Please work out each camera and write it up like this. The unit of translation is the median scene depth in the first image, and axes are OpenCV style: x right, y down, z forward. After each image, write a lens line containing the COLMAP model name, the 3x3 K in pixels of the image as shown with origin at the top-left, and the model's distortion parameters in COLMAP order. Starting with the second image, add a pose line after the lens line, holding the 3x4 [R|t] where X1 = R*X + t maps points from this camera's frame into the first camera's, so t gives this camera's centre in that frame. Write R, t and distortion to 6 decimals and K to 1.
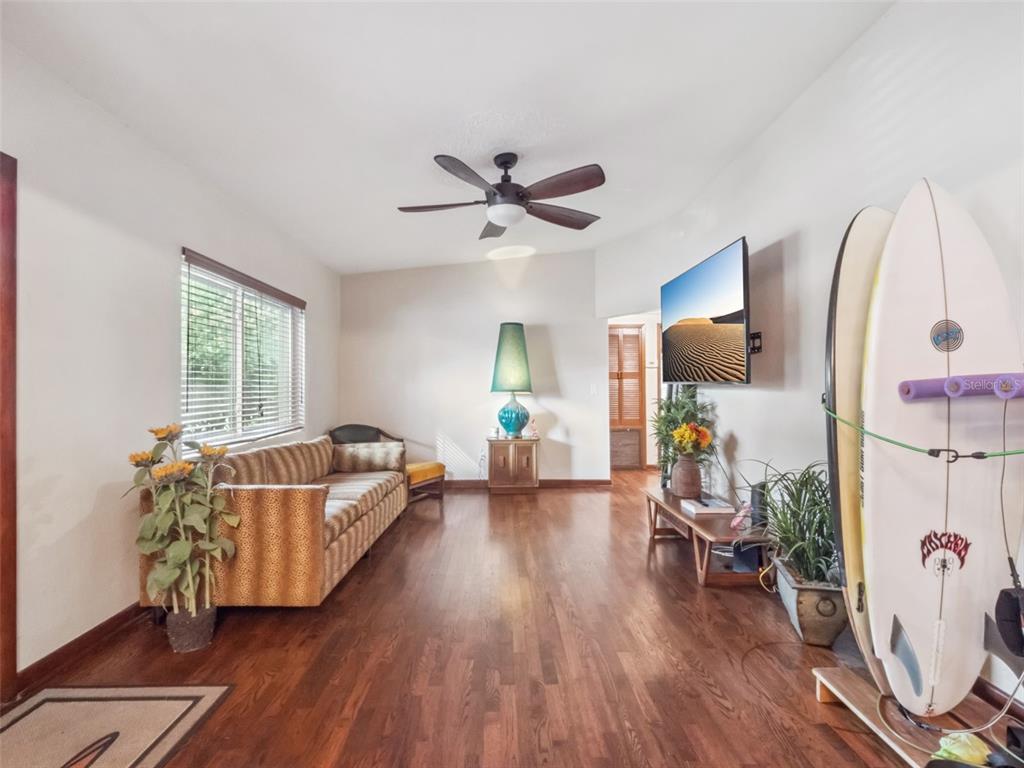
lens RADIAL K [[508.2, 0, 523.8], [0, 508.2, 384.9], [0, 0, 1]] dist [0.003364, -0.002239]
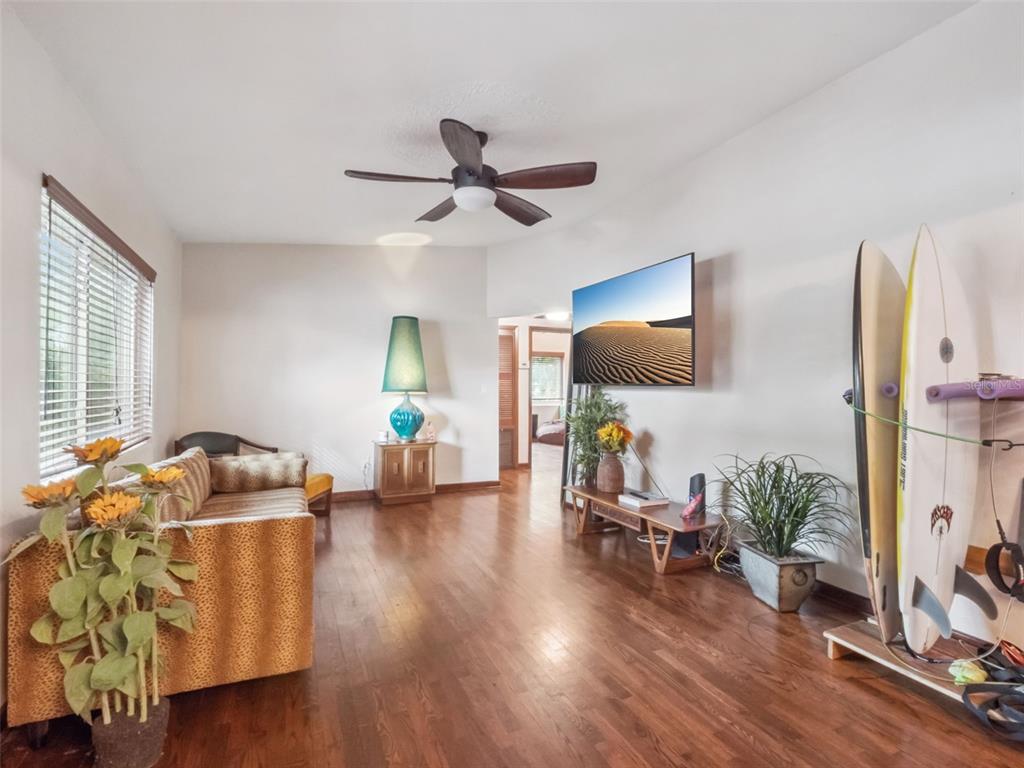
lens RADIAL K [[508.2, 0, 526.7], [0, 508.2, 386.0], [0, 0, 1]] dist [0.003364, -0.002239]
pose [[0.919314, 0.009186, 0.393418, -0.263279], [-0.010022, 0.999950, 0.000072, 0.001266], [-0.393398, -0.004009, 0.919360, 0.102085]]
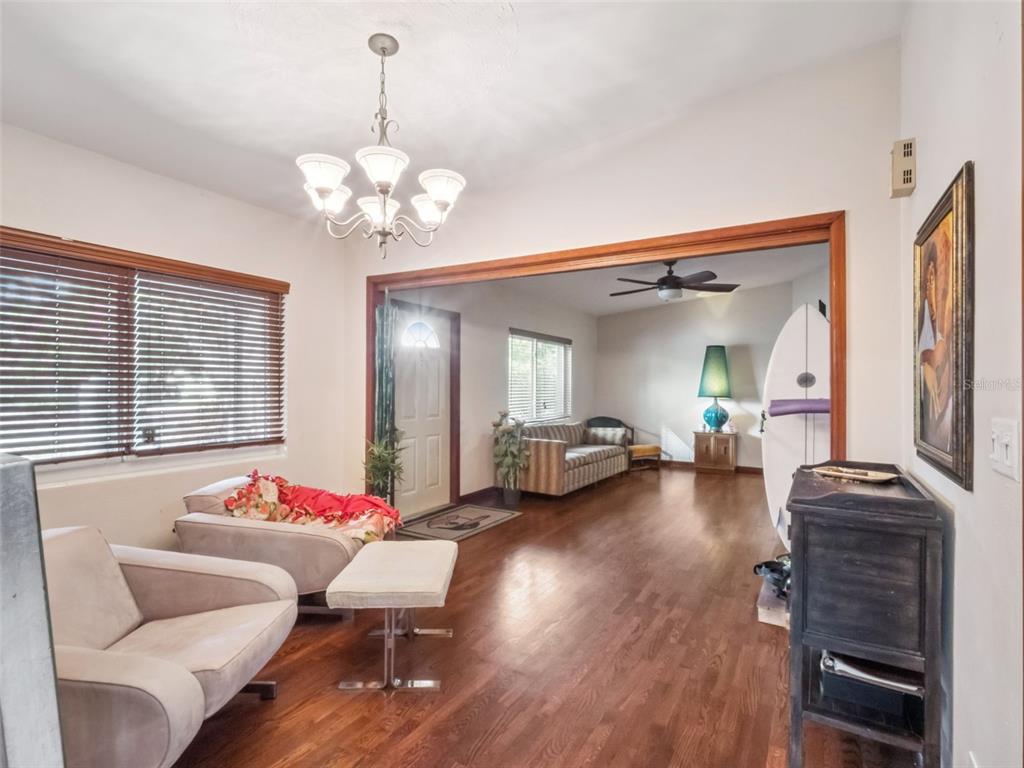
lens RADIAL K [[508.2, 0, 511.1], [0, 508.2, 382.6], [0, 0, 1]] dist [0.003364, -0.002239]
pose [[0.833637, 0.007036, -0.552268, 0.383800], [-0.008112, 0.999967, 0.000495, -0.030708], [0.552253, 0.004067, 0.833667, -0.580265]]
